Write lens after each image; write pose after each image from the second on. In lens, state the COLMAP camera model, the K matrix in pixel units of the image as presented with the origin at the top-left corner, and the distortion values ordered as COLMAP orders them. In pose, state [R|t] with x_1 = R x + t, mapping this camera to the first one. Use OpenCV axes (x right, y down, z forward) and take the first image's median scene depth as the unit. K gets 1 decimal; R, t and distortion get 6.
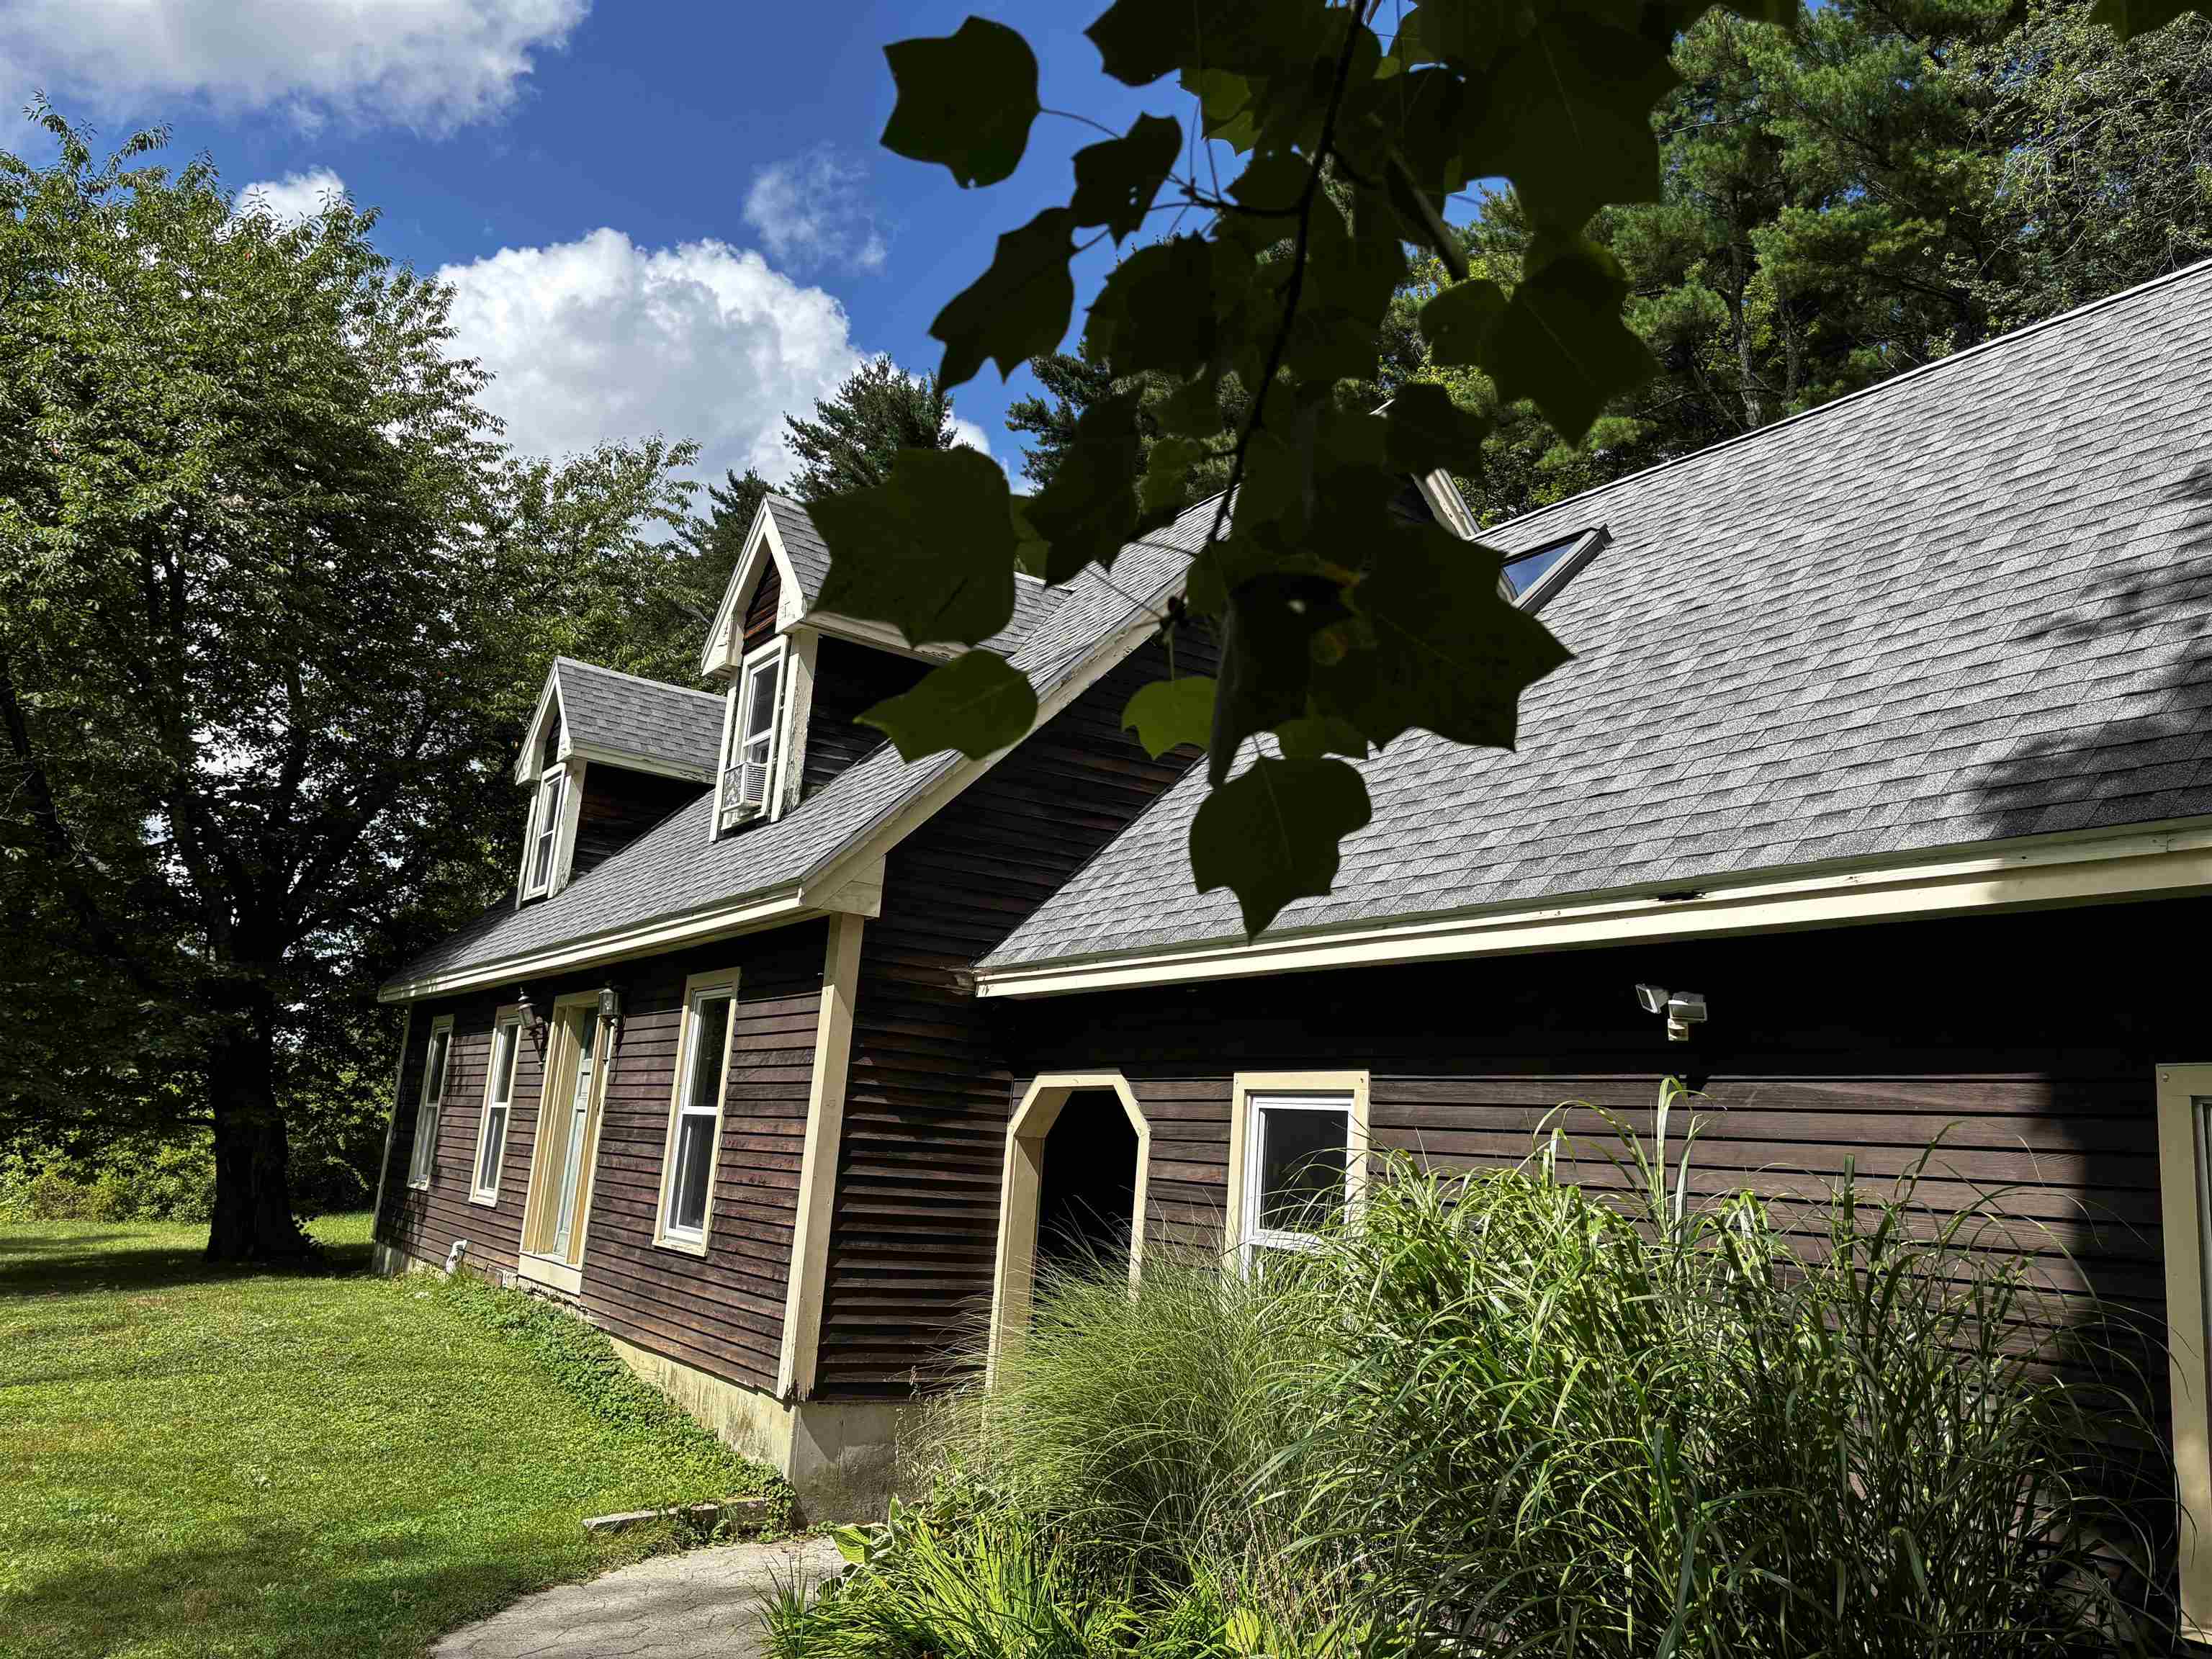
lens RADIAL K [[1656.5, 0, 1079.2], [0, 1656.5, 819.1], [0, 0, 1]] dist [0.084049, -0.101420]
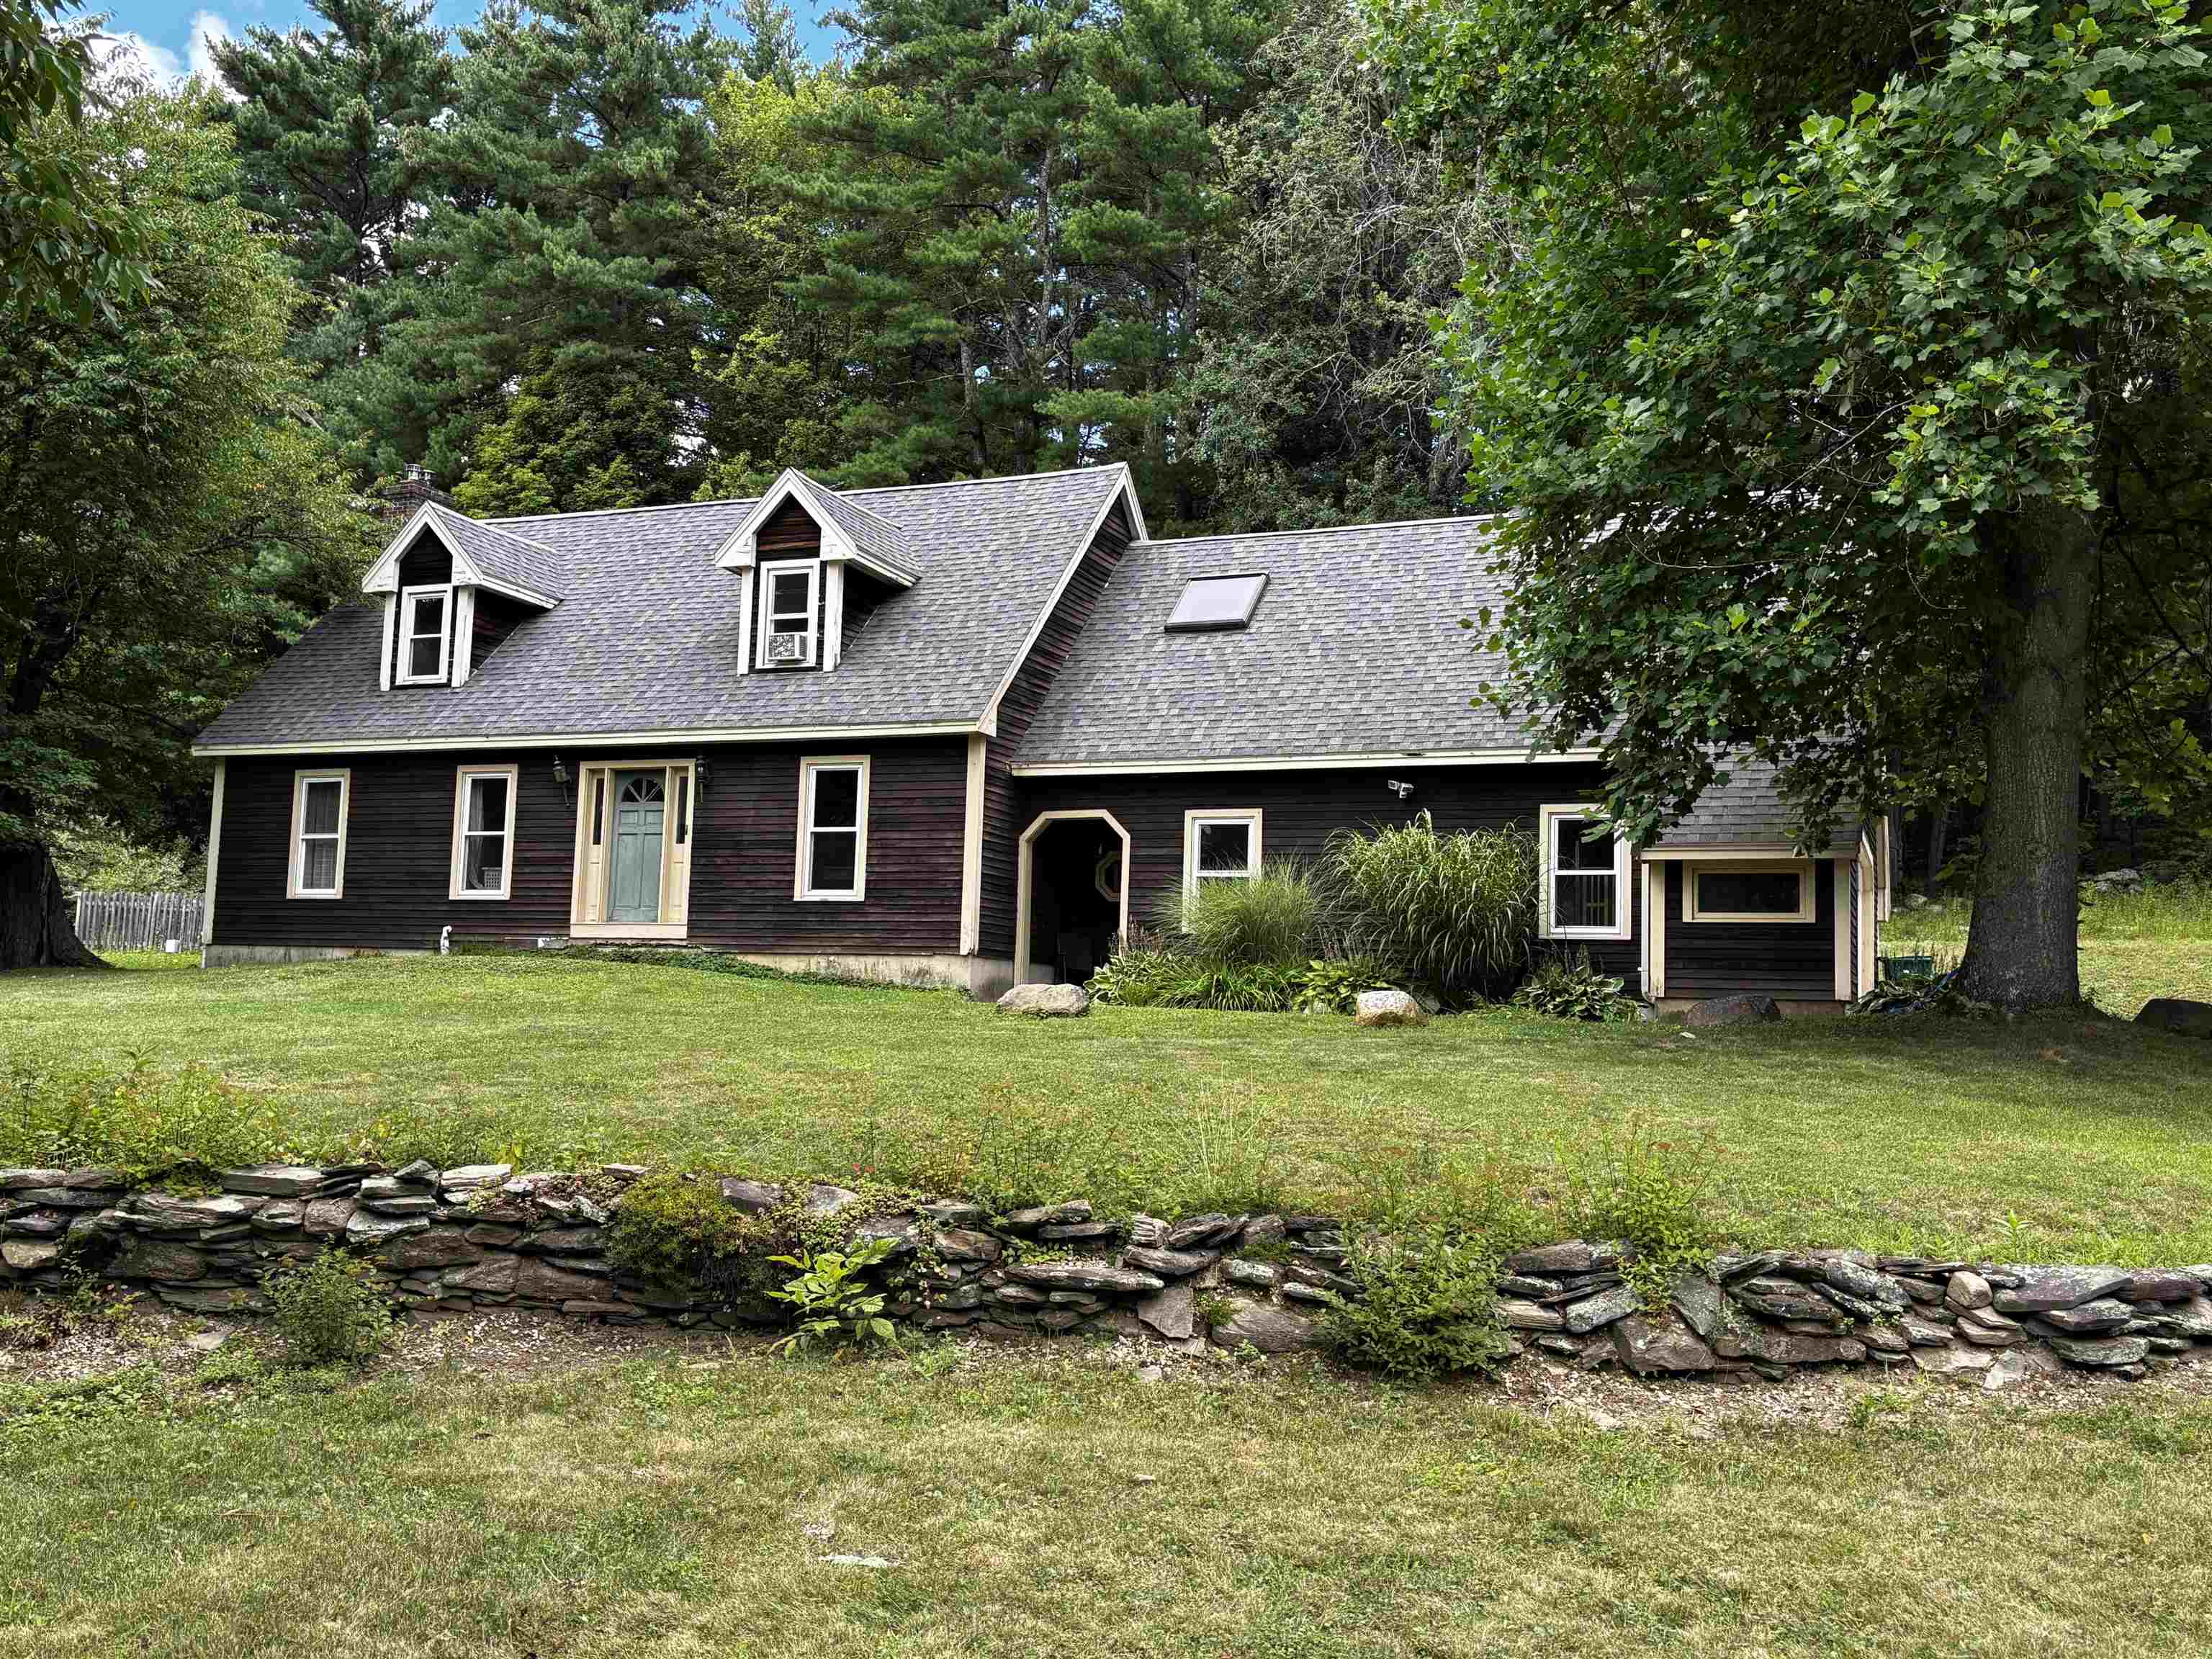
lens RADIAL K [[1958.7, 0, 1106.0], [0, 1958.7, 829.5], [0, 0, 1]] dist [0.069212, -0.081496]
pose [[0.815610, 0.018915, 0.578292, -1.116298], [-0.093208, 0.990707, 0.099054, -0.062451], [-0.571045, -0.134691, 0.809794, -0.847140]]
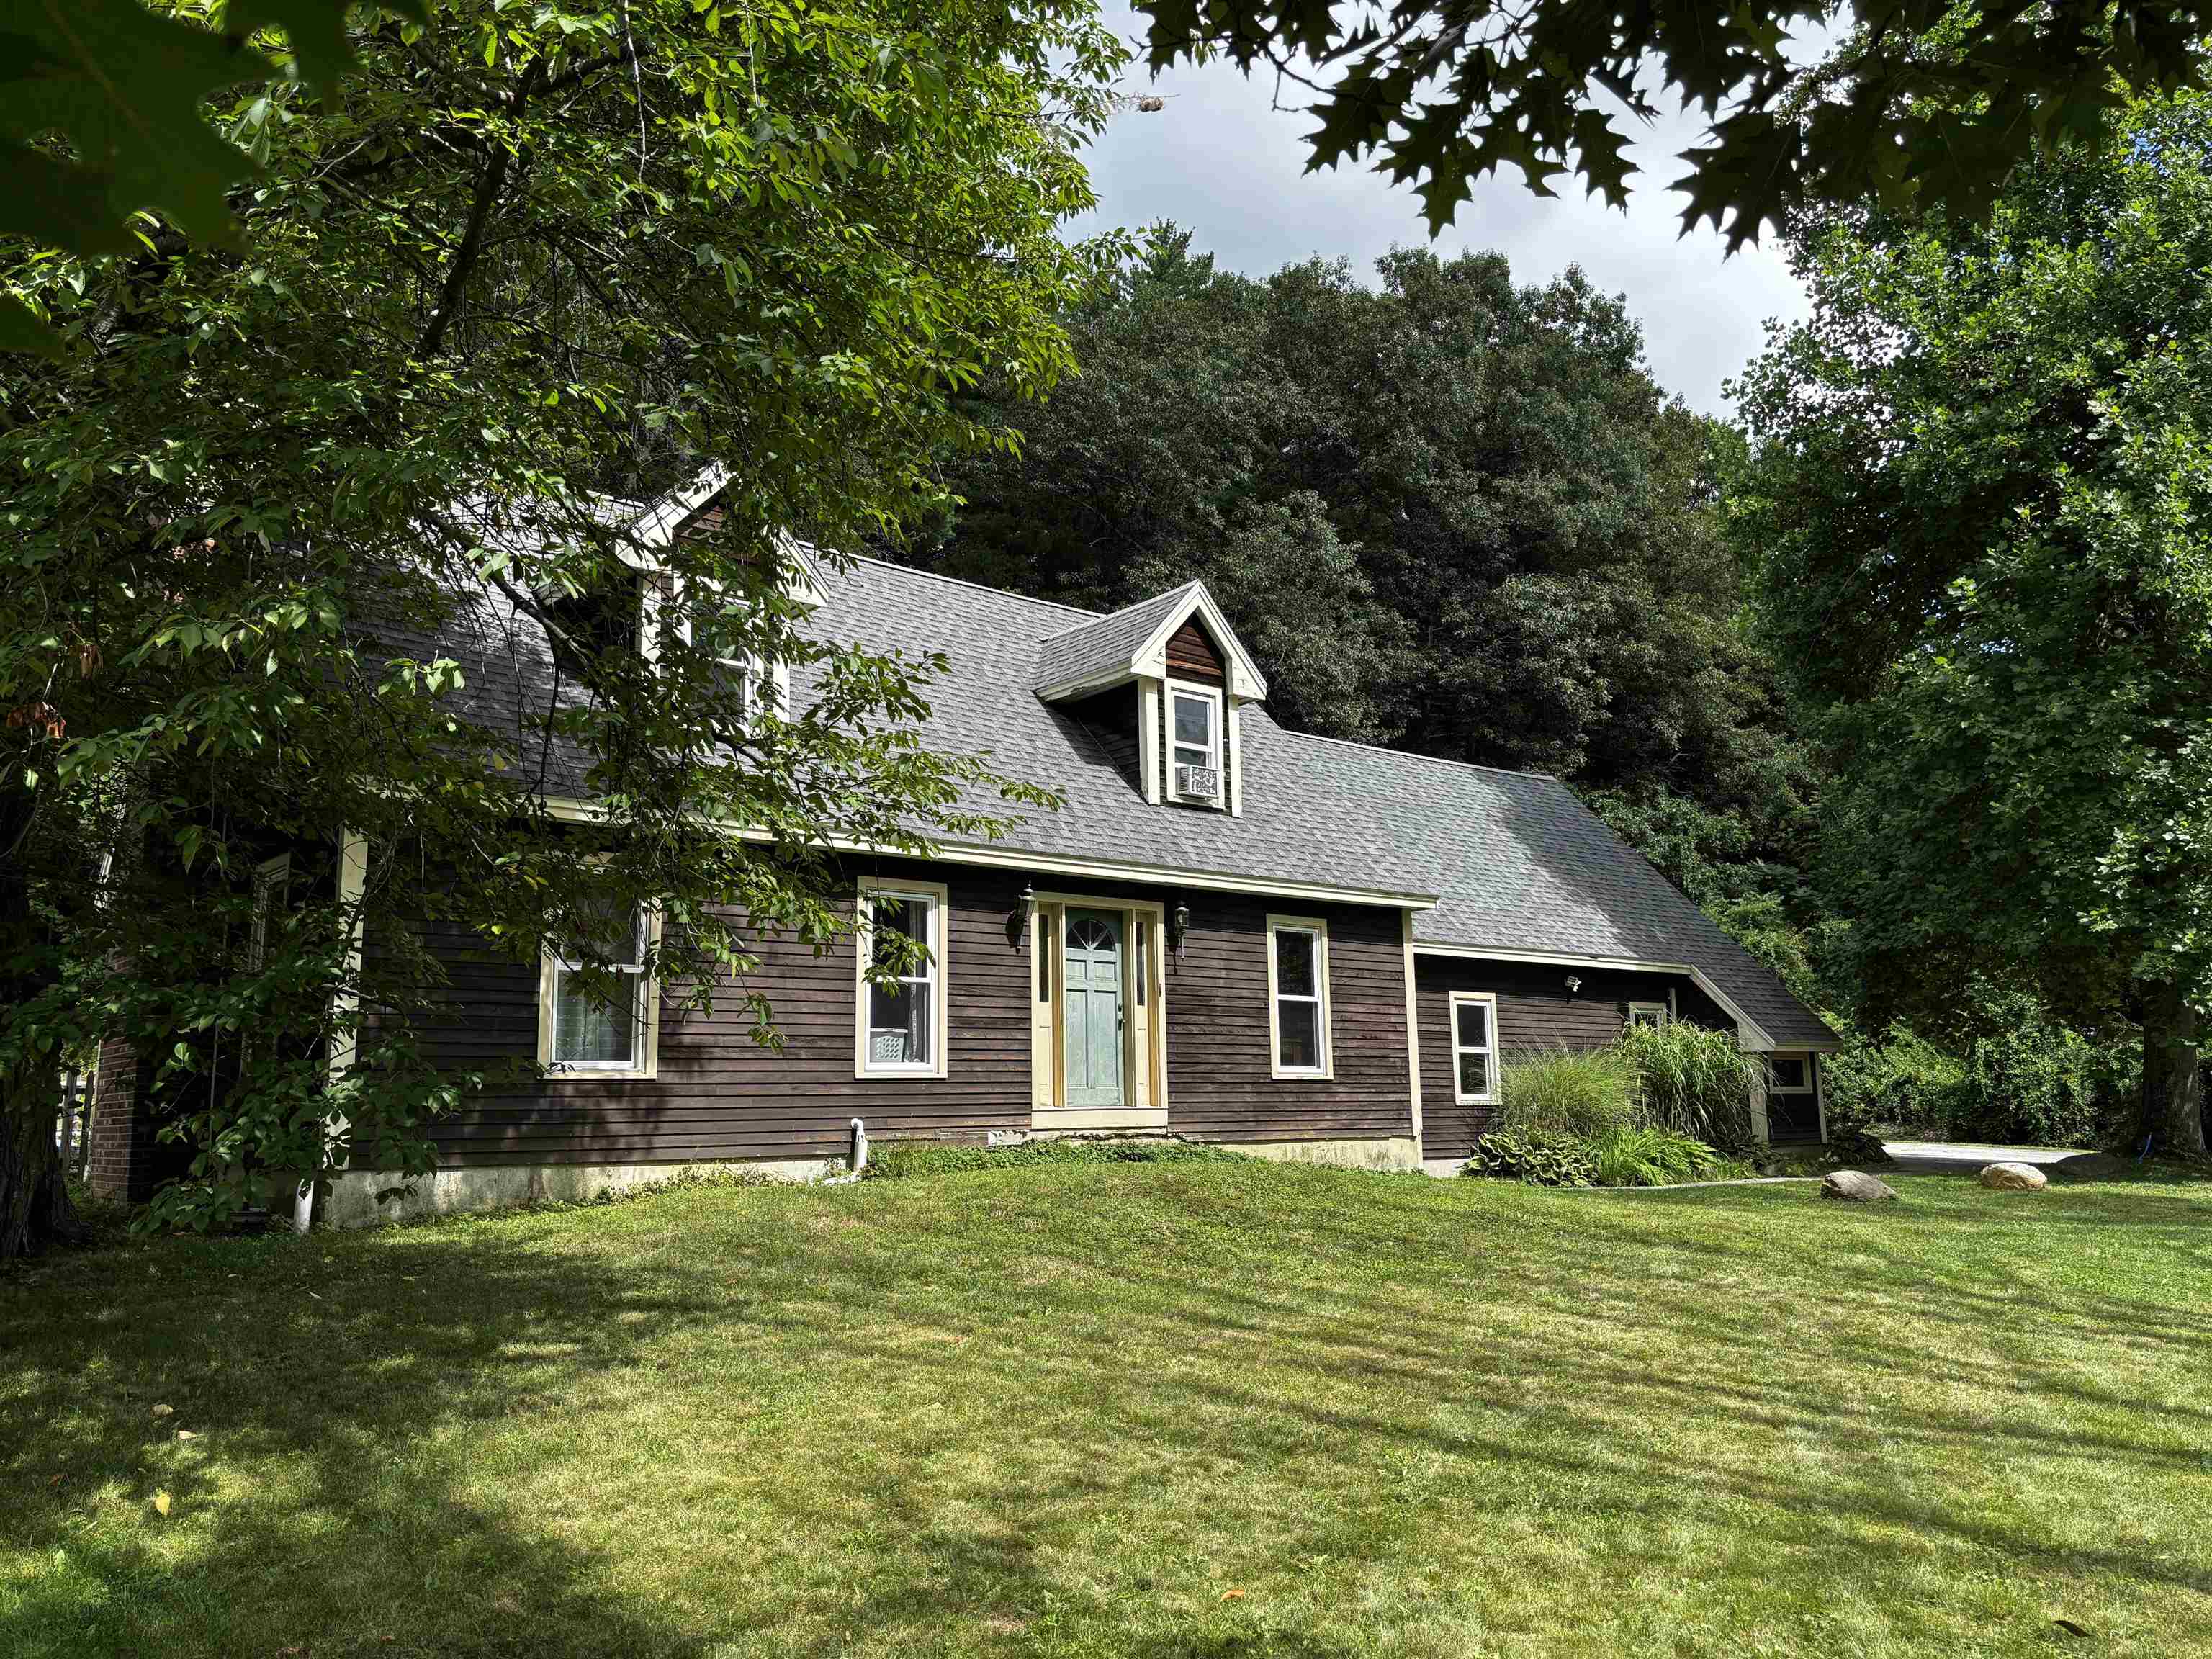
lens RADIAL K [[1656.5, 0, 1079.2], [0, 1656.5, 819.1], [0, 0, 1]] dist [0.084049, -0.101420]
pose [[-0.119689, 0.108423, 0.986873, -1.685061], [-0.195174, 0.972052, -0.130466, 0.234699], [-0.973438, -0.208227, -0.095182, 1.269793]]
